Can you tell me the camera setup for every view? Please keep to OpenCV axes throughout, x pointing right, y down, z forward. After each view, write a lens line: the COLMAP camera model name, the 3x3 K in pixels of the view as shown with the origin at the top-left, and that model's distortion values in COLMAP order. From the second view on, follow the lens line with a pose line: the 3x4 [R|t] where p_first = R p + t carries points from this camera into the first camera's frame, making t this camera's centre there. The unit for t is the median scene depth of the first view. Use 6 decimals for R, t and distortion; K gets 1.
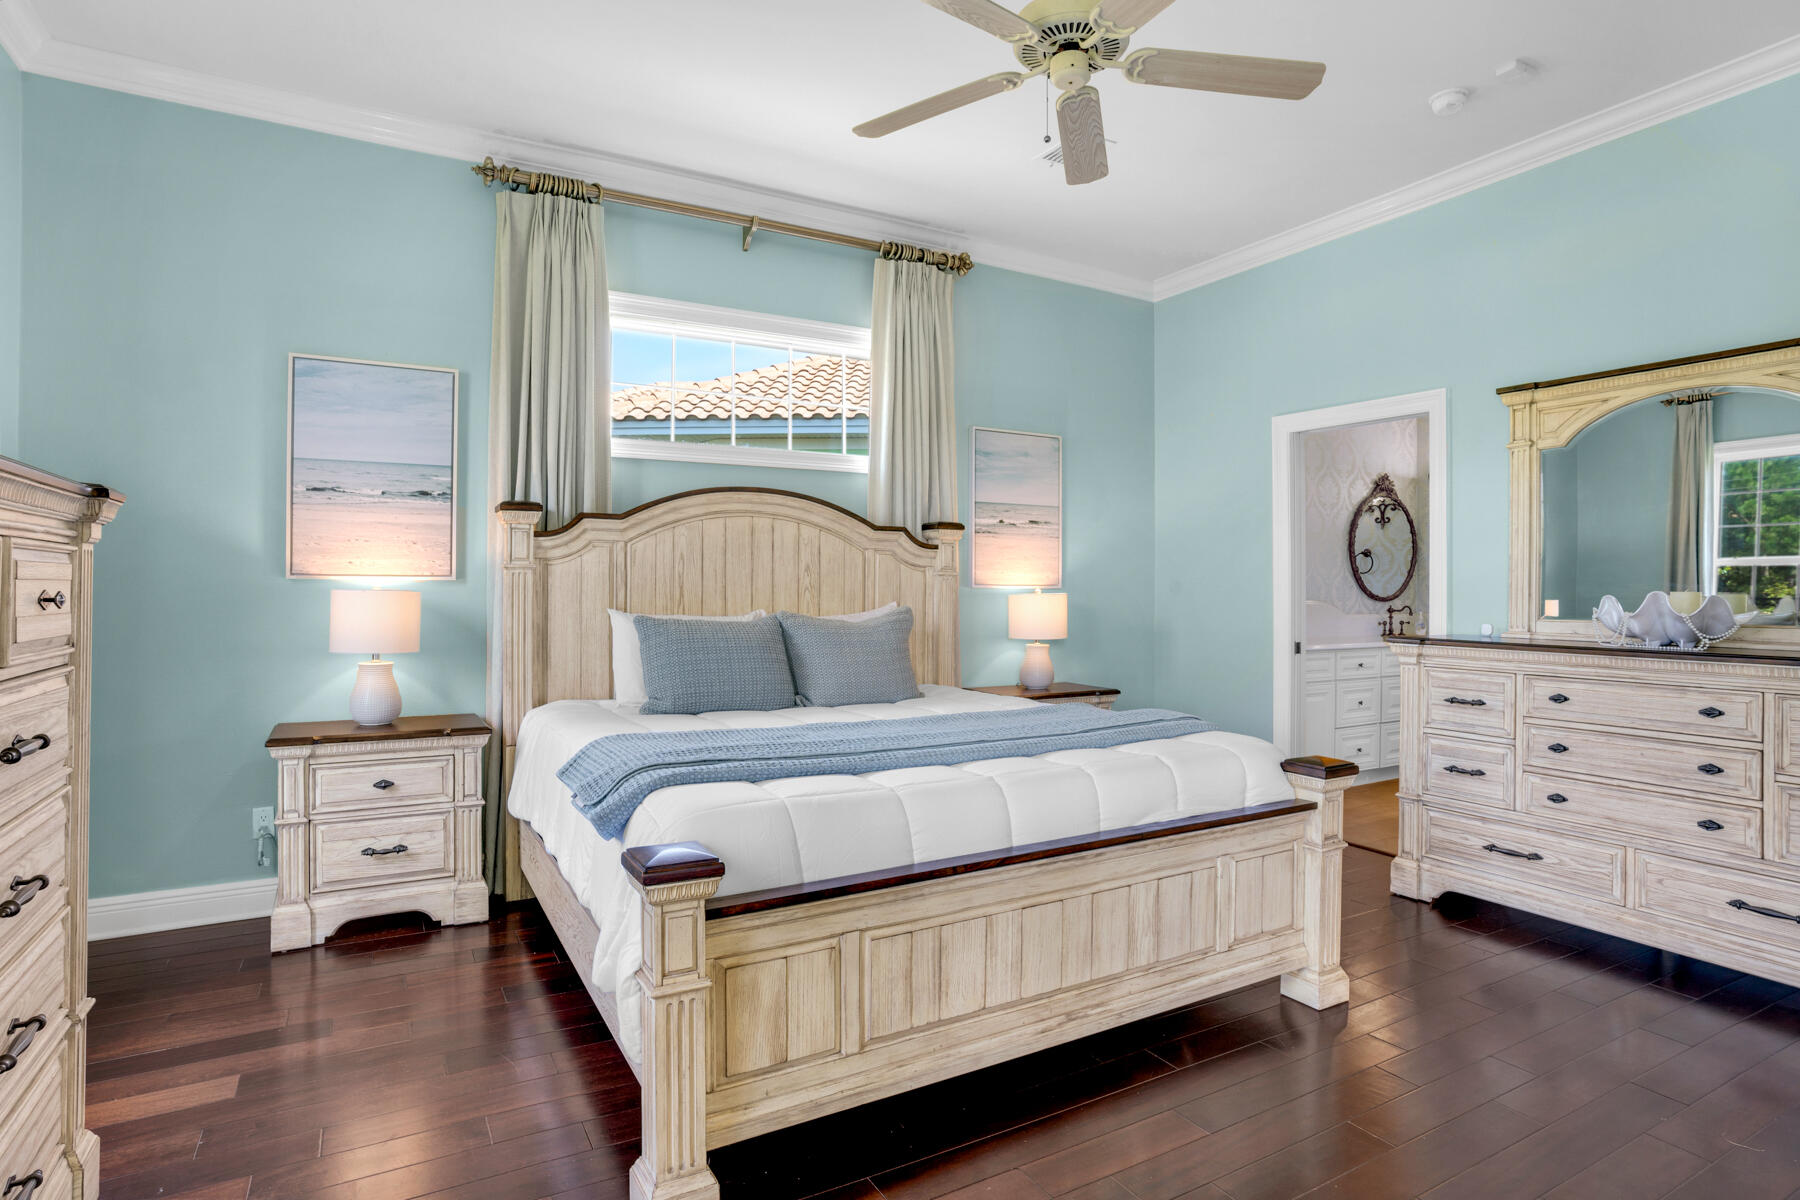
lens RADIAL K [[958.8, 0, 903.0], [0, 958.8, 575.9], [0, 0, 1]] dist [-0.050611, 0.000275]
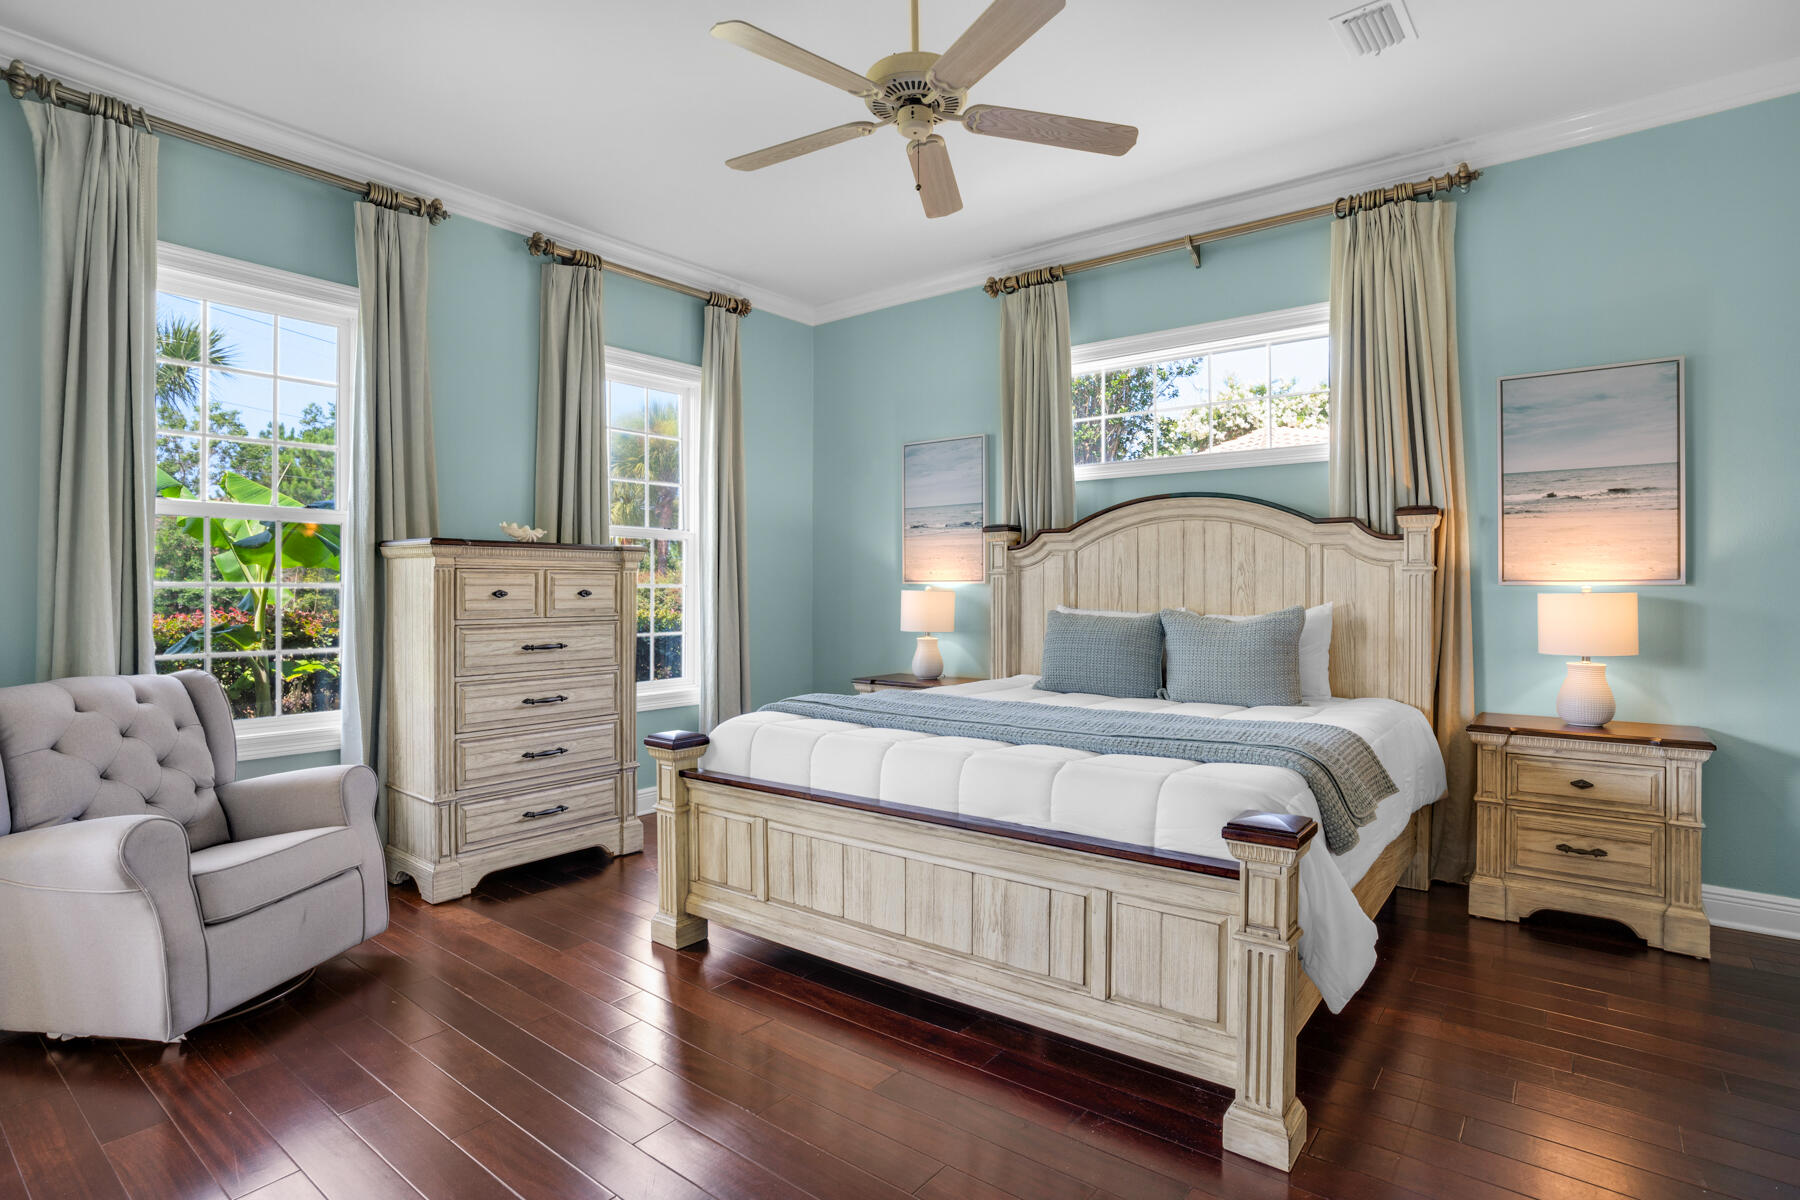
lens RADIAL K [[891.7, 0, 900.0], [0, 891.7, 600.0], [0, 0, 1]] dist [-0.069024, 0.033669]
pose [[0.387202, 0.004117, -0.921986, 0.695987], [0.013082, 0.999865, 0.009959, 0.014206], [0.921902, -0.015918, 0.387096, 0.362773]]
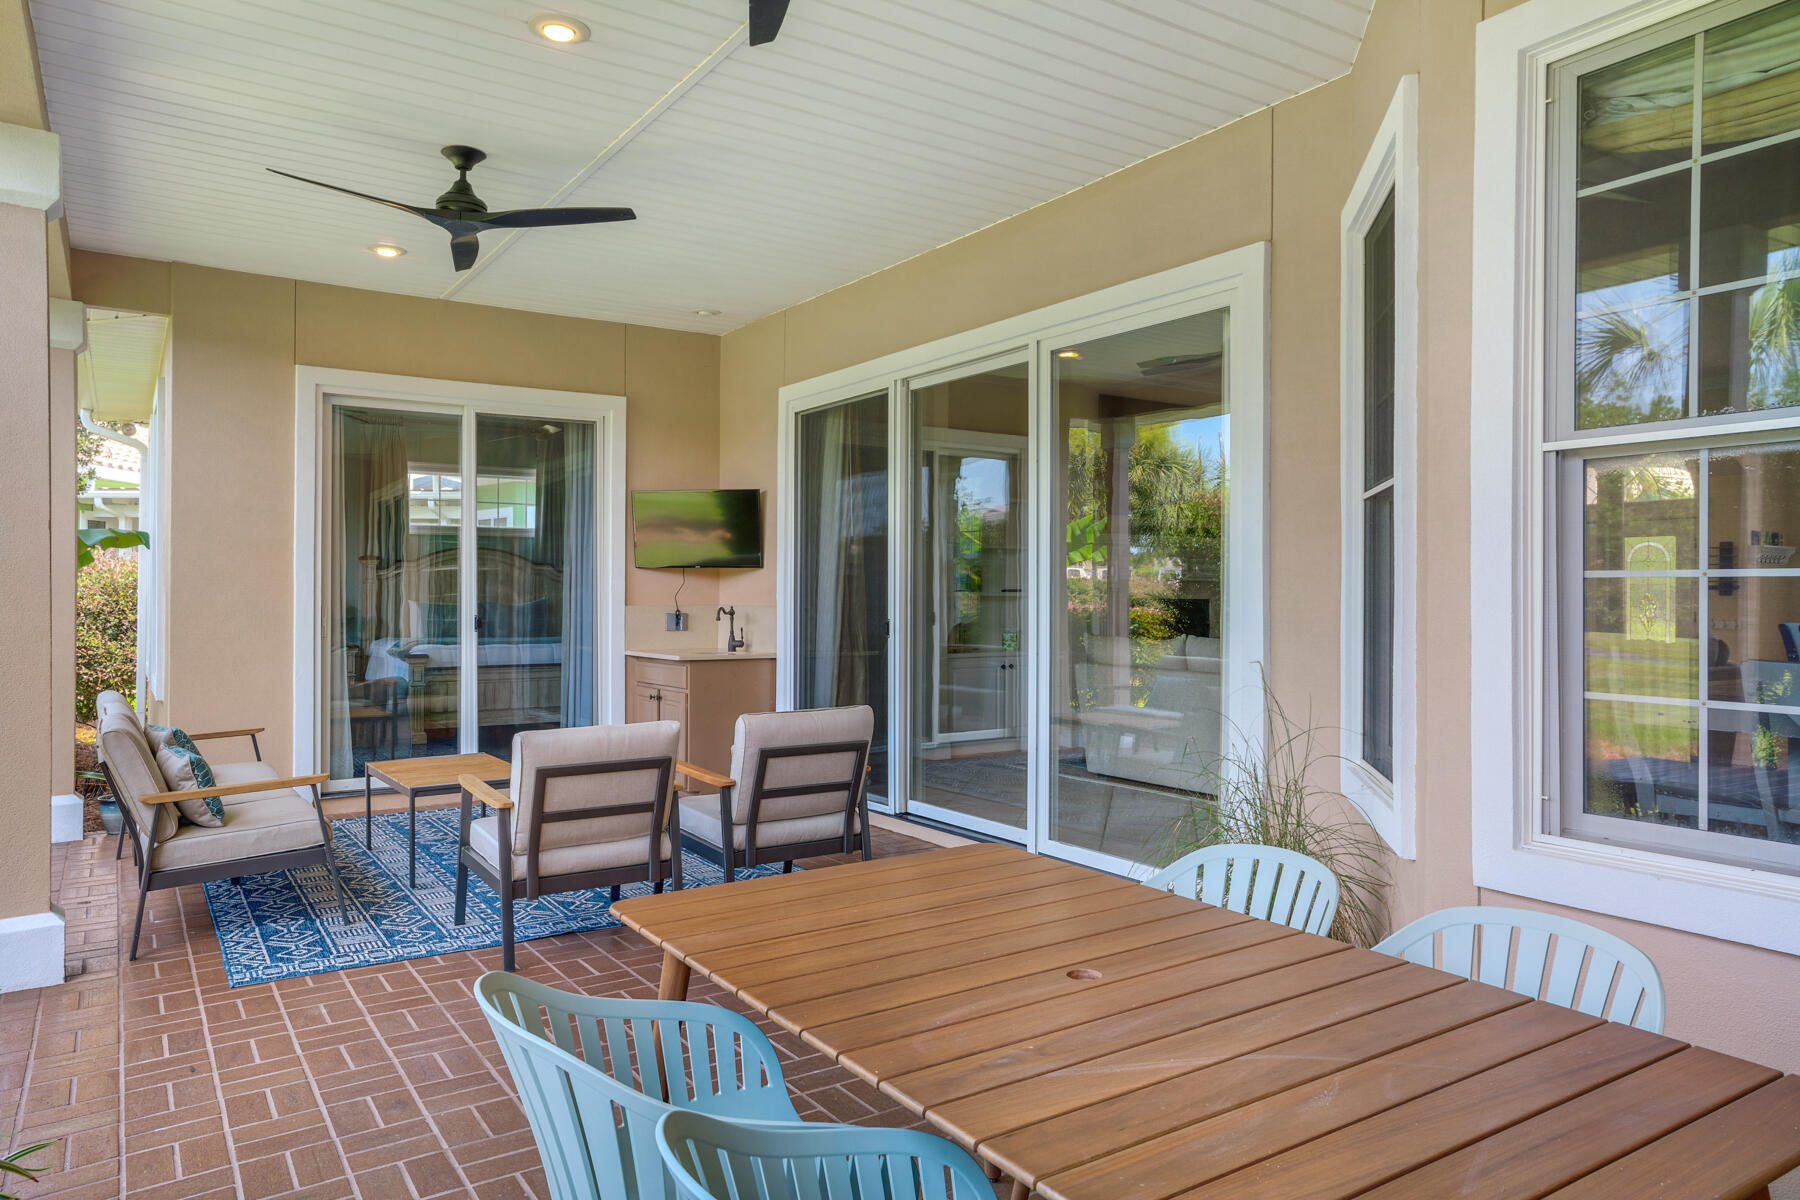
lens RADIAL K [[1166.6, 0, 900.0], [0, 1166.6, 600.0], [0, 0, 1]] dist [-0.003350, -0.000516]
pose [[0.997810, -0.002212, 0.066104, 0.722816], [0.001186, 0.999878, 0.015551, -0.008132], [-0.066131, -0.015439, 0.997692, -1.980543]]
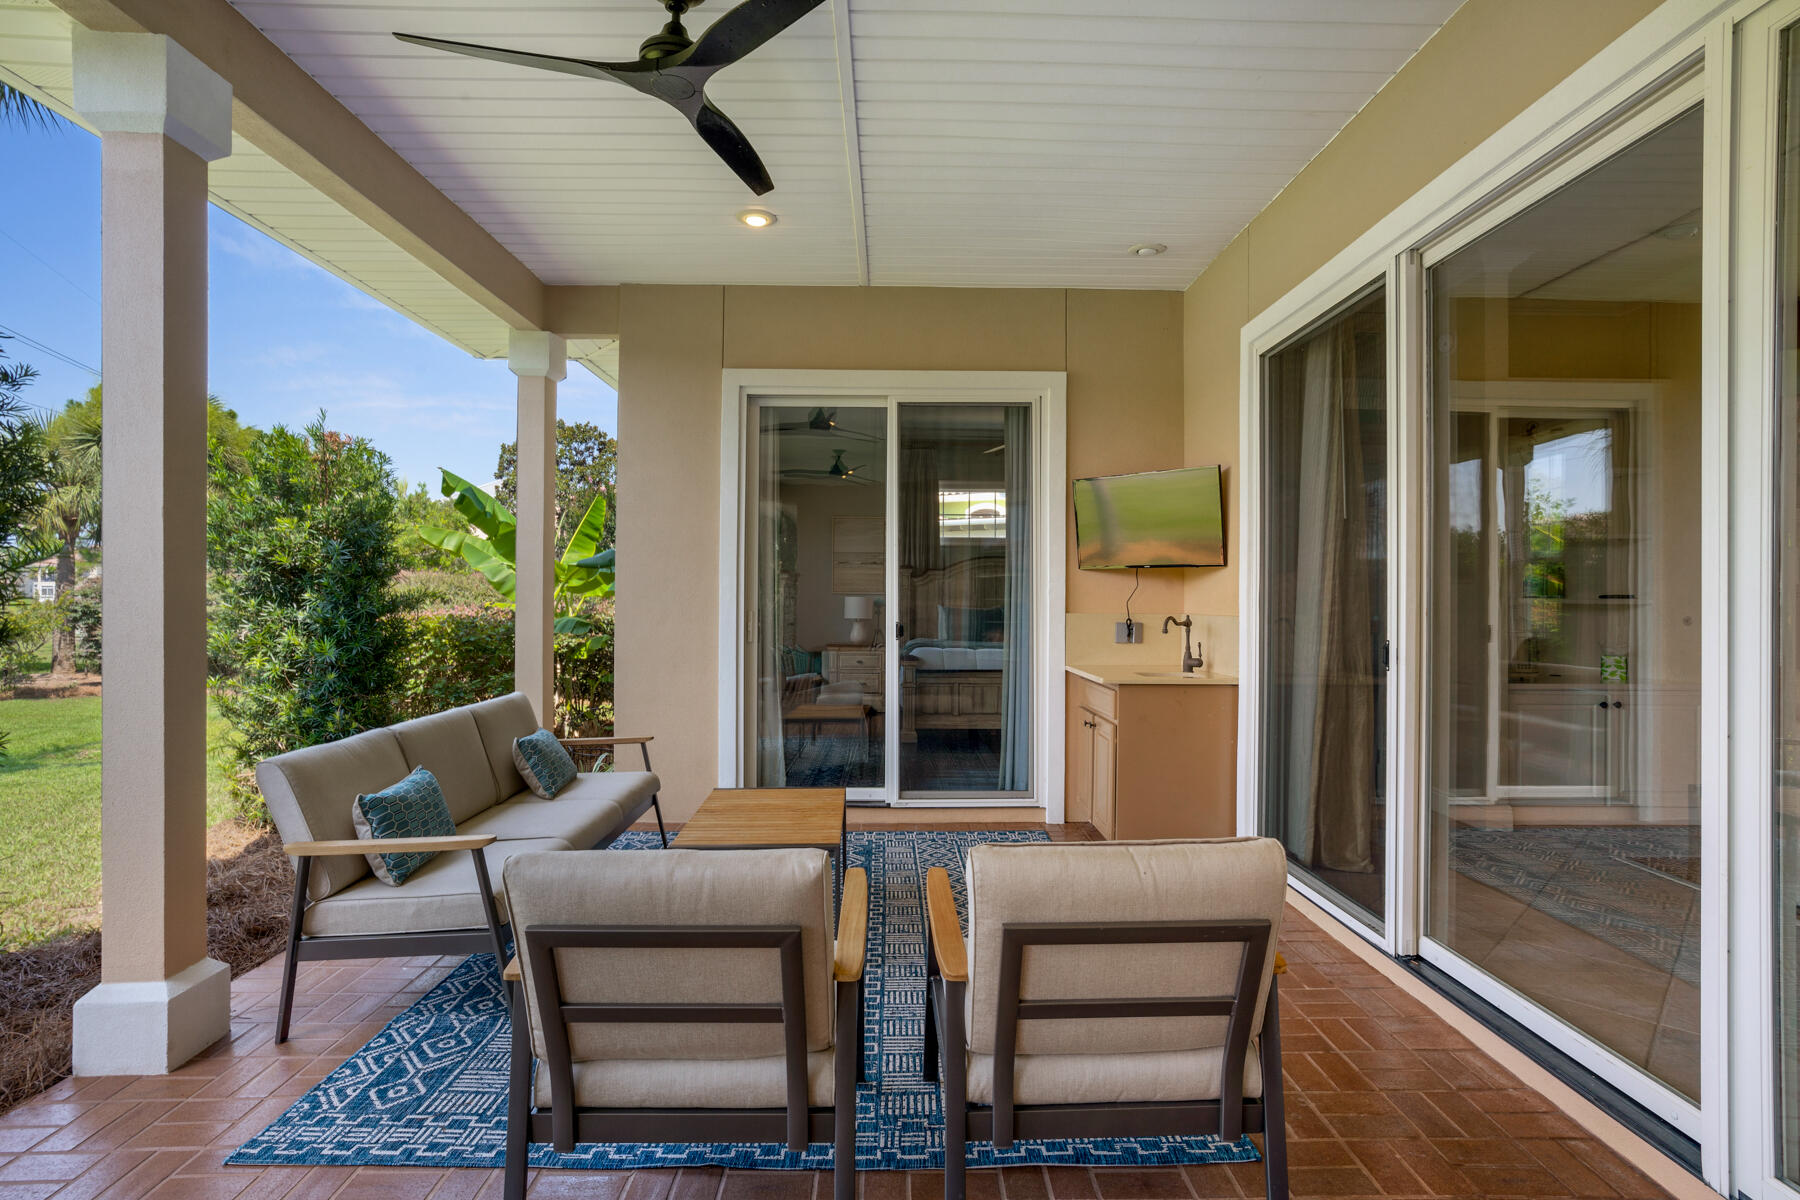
lens RADIAL K [[906.7, 0, 900.0], [0, 906.7, 600.0], [0, 0, 1]] dist [-0.068643, 0.051239]
pose [[0.875527, 0.000917, -0.483169, 0.816349], [0.003460, 0.999961, 0.008169, 0.000987], [0.483157, -0.008824, 0.875489, -1.250001]]
